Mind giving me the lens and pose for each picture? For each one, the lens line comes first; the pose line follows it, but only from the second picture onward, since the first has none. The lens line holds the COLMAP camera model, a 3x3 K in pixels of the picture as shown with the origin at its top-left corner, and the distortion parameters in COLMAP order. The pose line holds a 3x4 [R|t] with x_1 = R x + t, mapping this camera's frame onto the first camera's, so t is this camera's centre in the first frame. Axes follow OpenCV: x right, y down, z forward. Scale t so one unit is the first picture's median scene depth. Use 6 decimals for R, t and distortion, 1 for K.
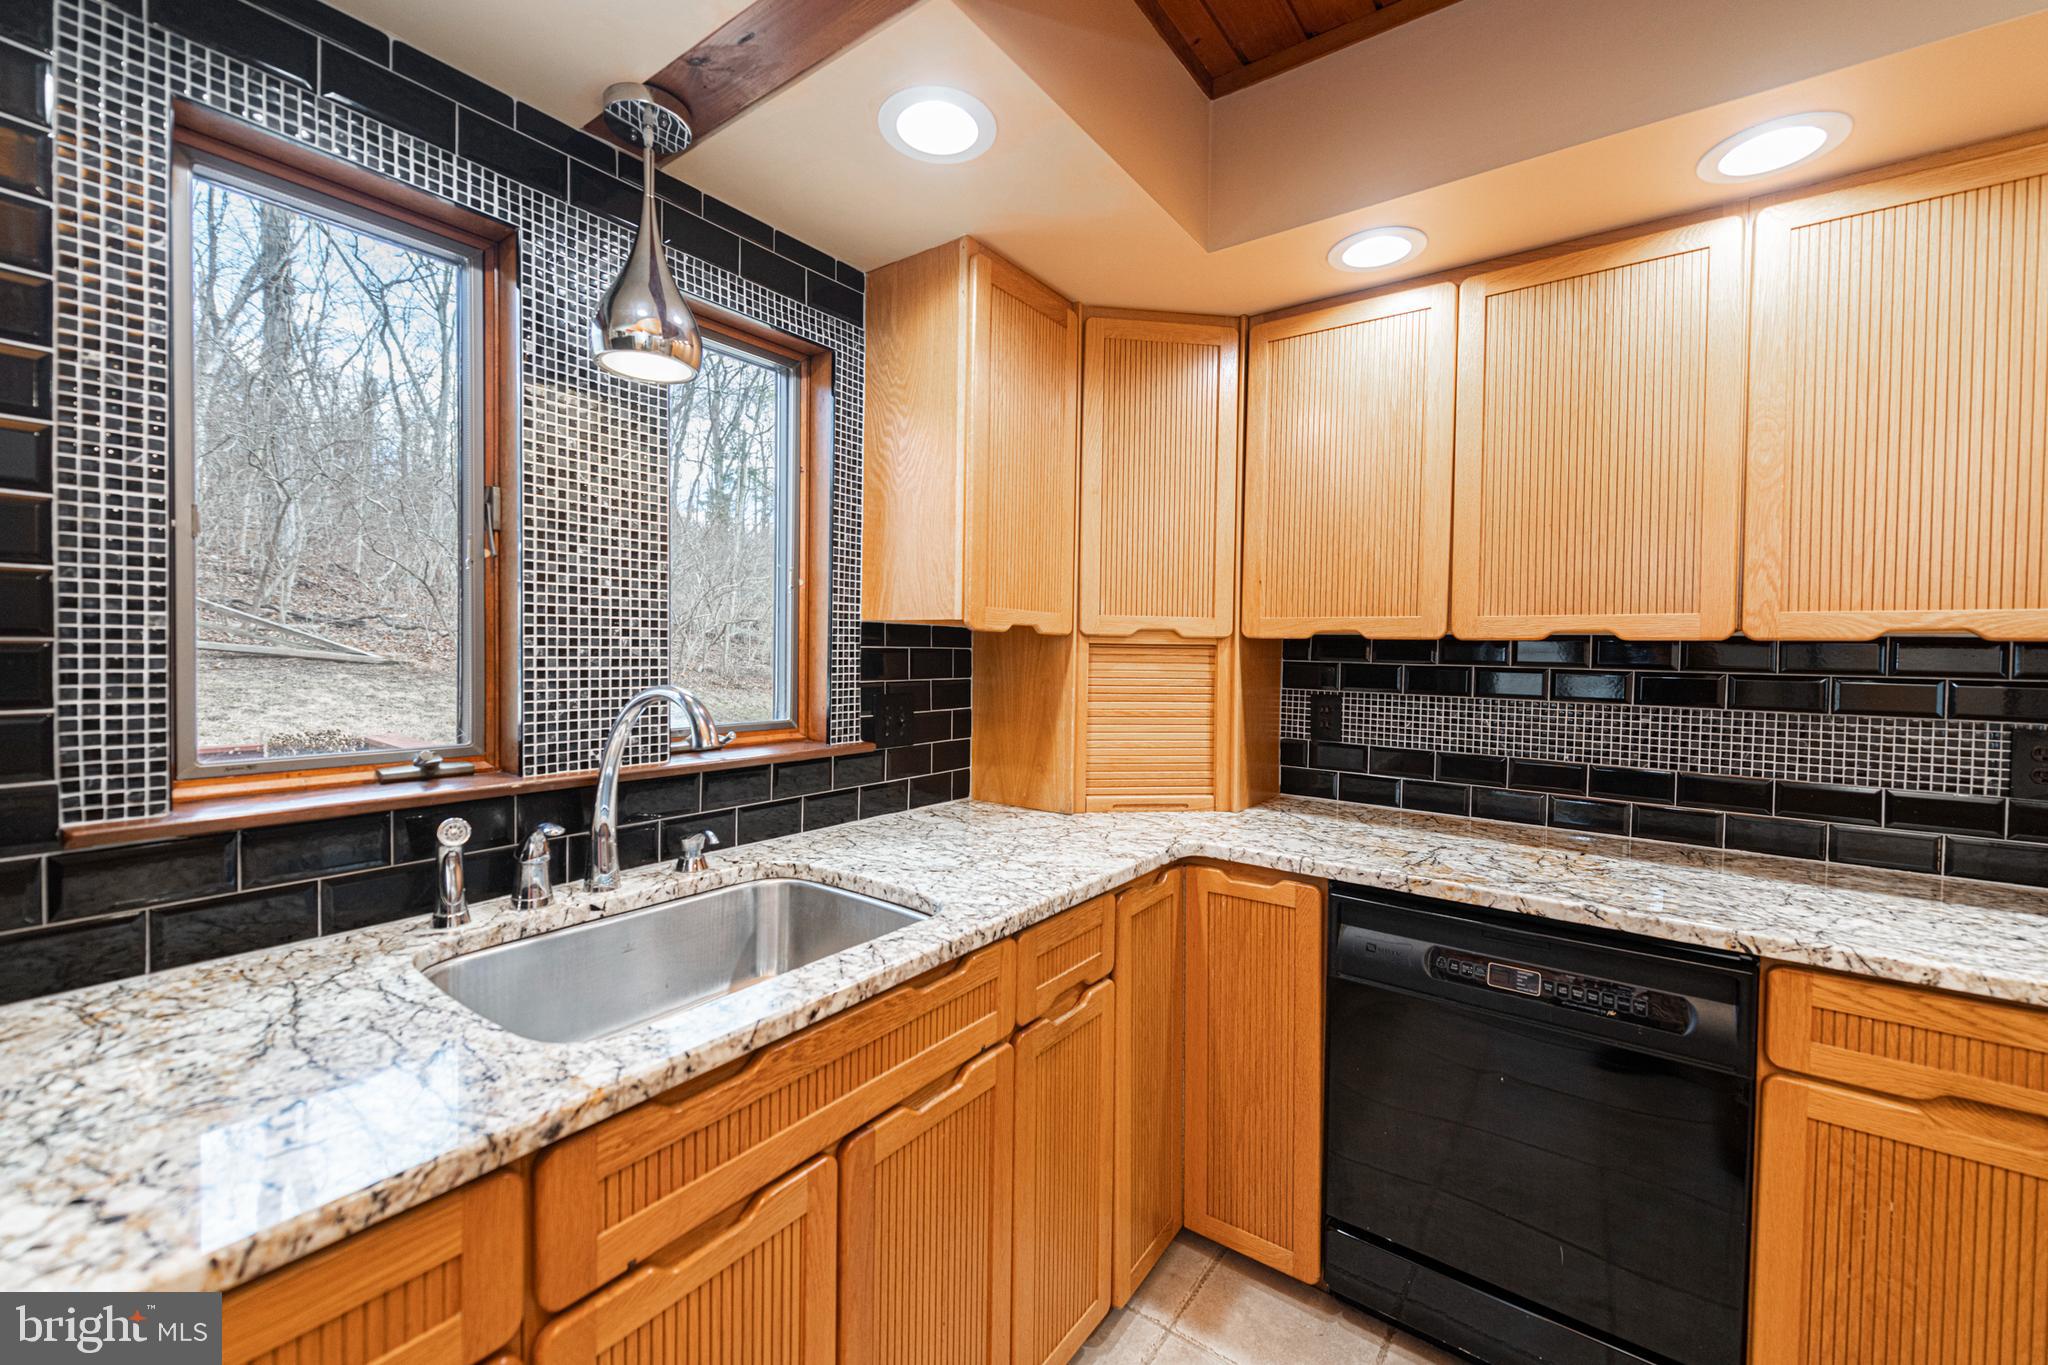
lens RADIAL K [[810.1, 0, 1024.1], [0, 810.1, 675.4], [0, 0, 1]] dist [0.007679, -0.000216]
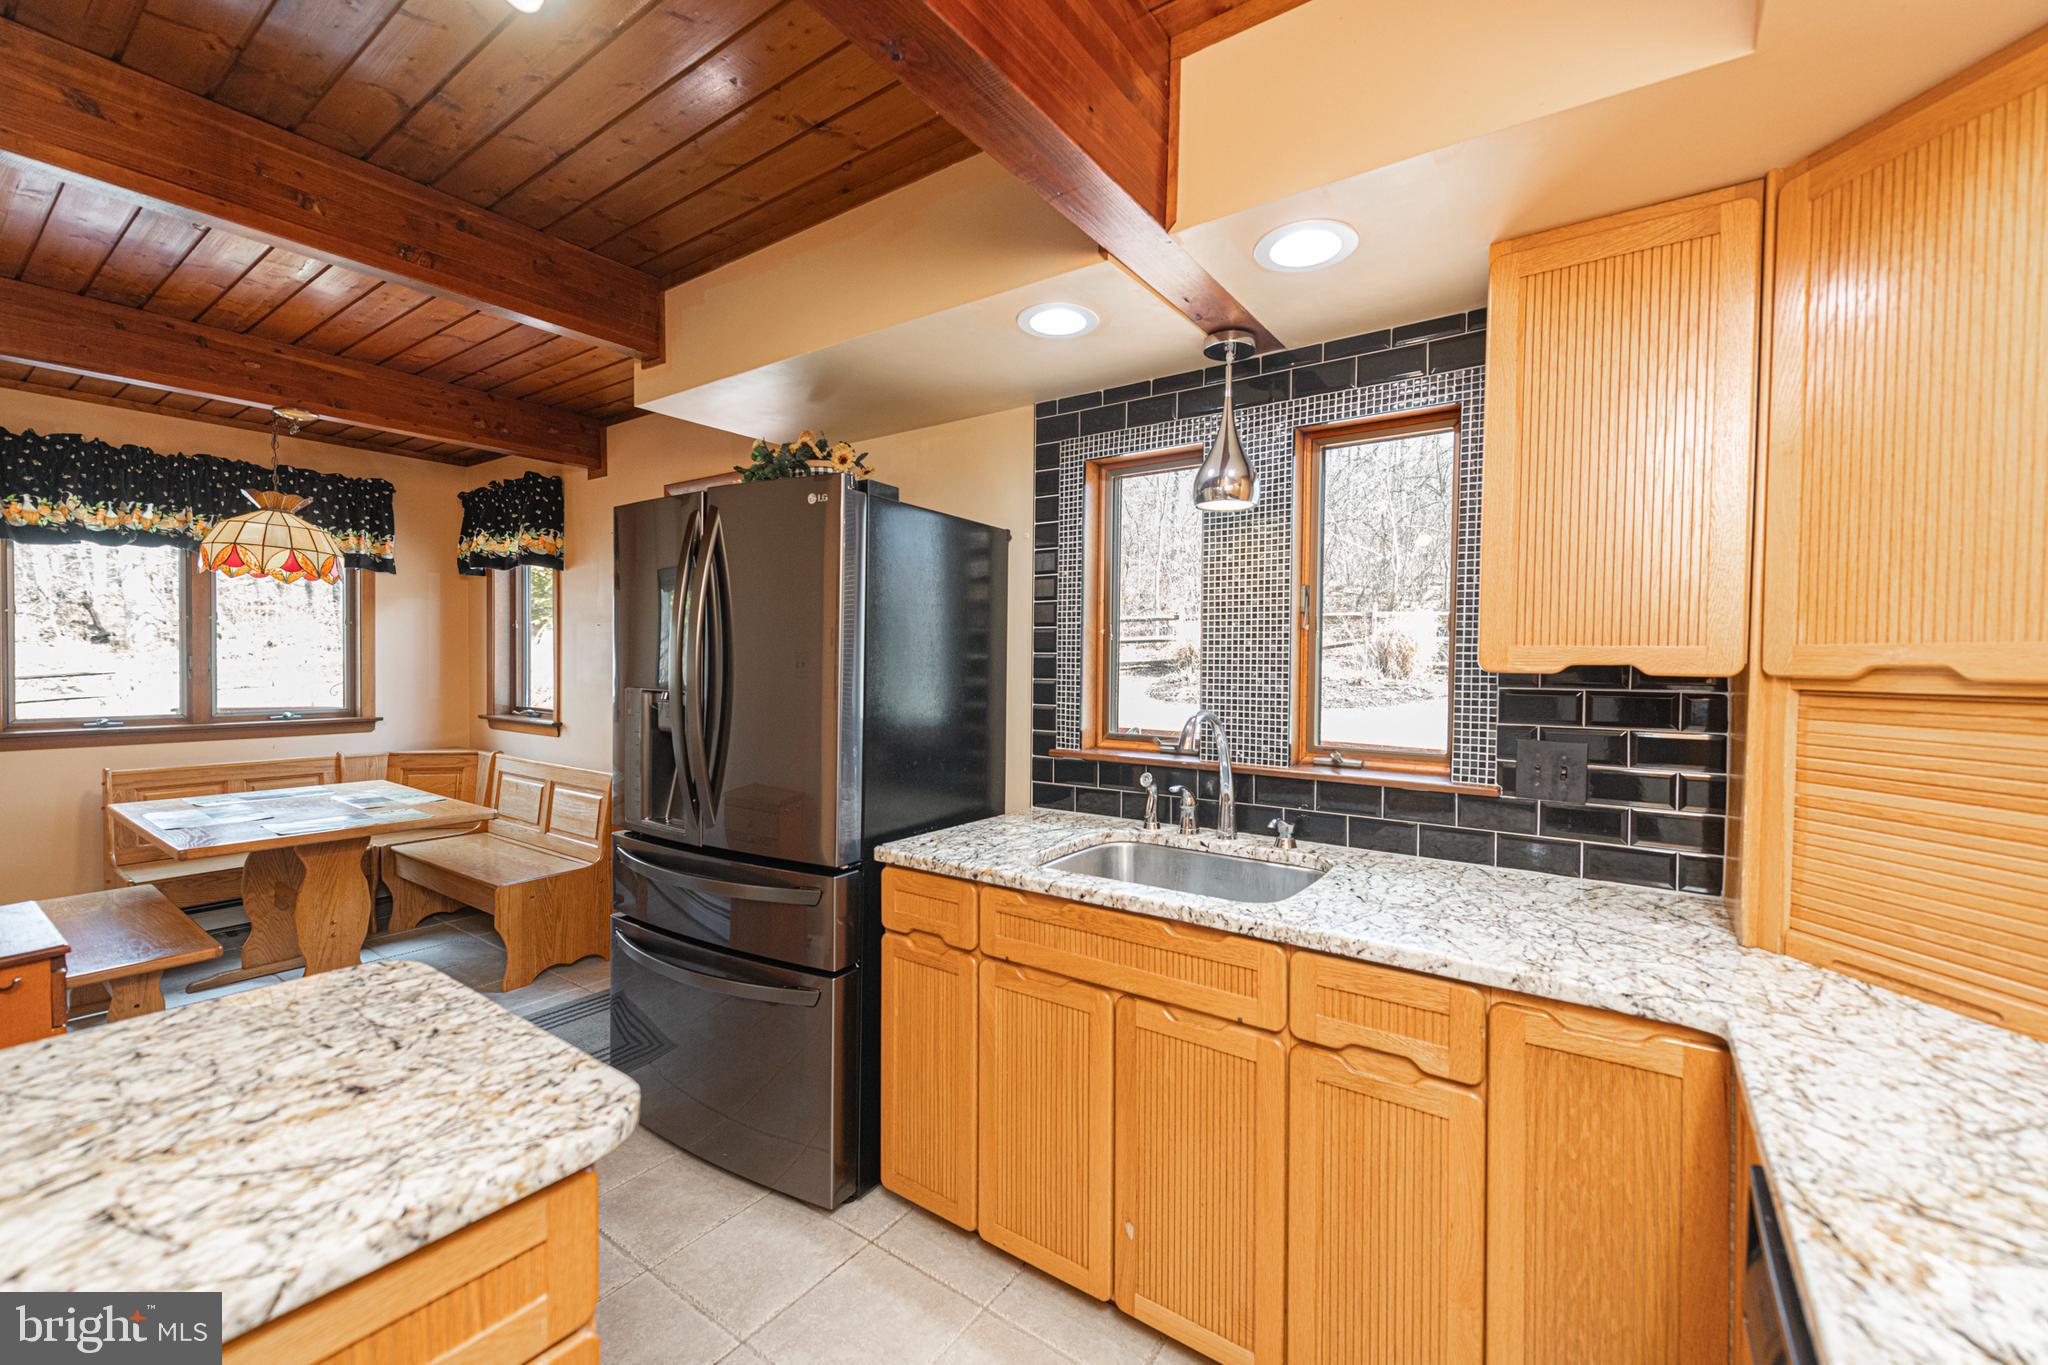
lens RADIAL K [[834.1, 0, 1031.0], [0, 834.1, 678.2], [0, 0, 1]] dist [0.006882, -0.000161]
pose [[0.017440, 0.006929, -0.999824, 1.069051], [-0.041297, 0.999128, 0.006203, -0.041168], [0.998995, 0.041181, 0.017711, 0.584507]]
